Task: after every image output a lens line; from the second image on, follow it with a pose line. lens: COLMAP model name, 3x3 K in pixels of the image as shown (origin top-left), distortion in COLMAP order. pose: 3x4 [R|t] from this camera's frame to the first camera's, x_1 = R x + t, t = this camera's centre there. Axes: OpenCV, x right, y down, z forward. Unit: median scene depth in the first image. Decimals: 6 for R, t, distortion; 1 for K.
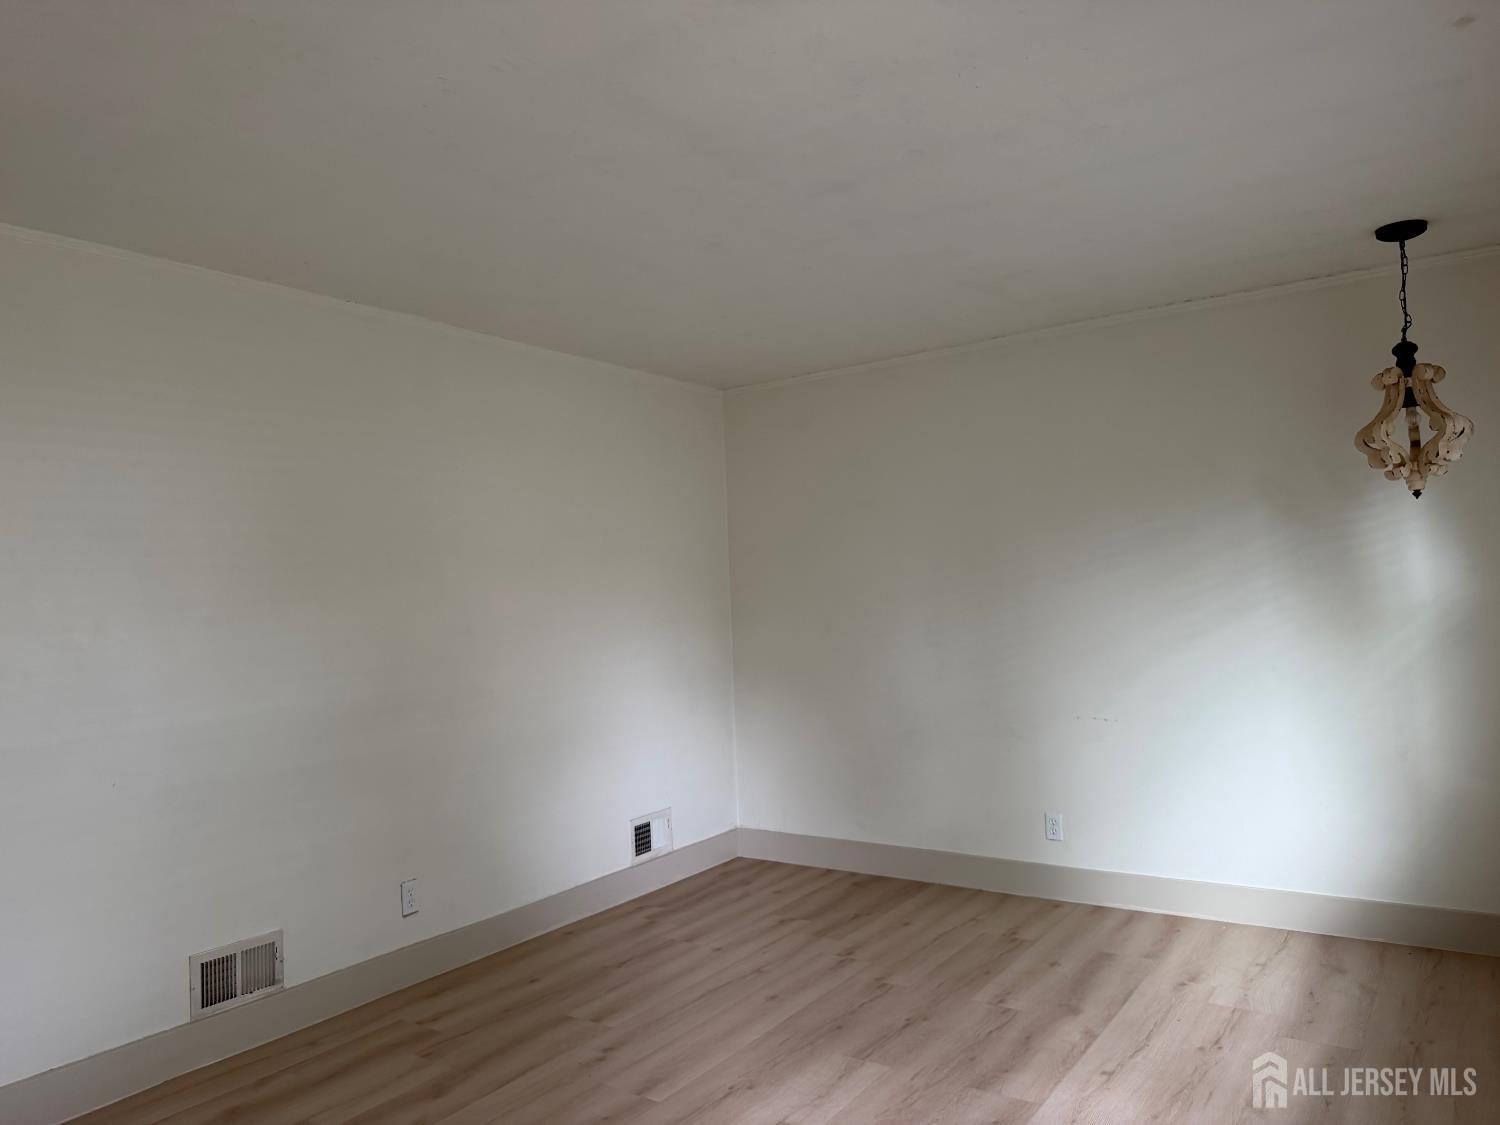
lens RADIAL K [[1063.2, 0, 744.3], [0, 1063.2, 557.7], [0, 0, 1]] dist [0.010323, 0.002966]
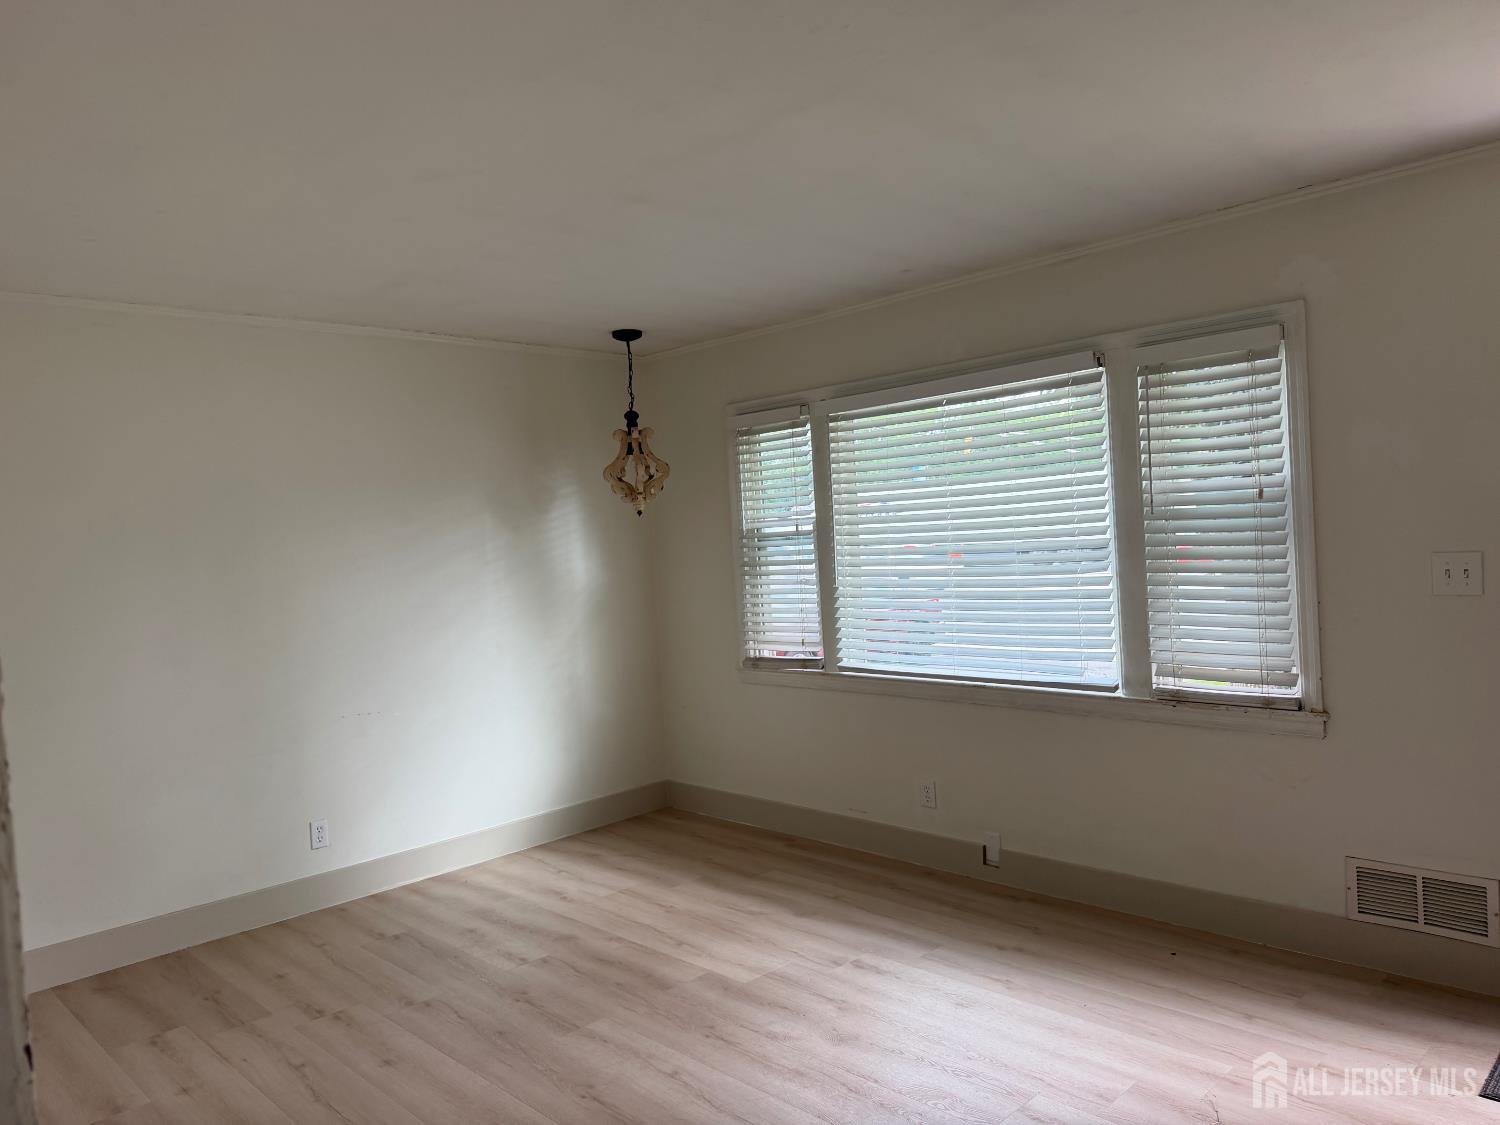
lens RADIAL K [[1063.2, 0, 744.2], [0, 1063.2, 566.1], [0, 0, 1]] dist [0.010323, 0.002966]
pose [[0.180679, 0.004653, 0.983531, -0.743897], [0.014125, 0.999873, -0.007325, 0.024657], [-0.983441, 0.015216, 0.180590, 0.543191]]
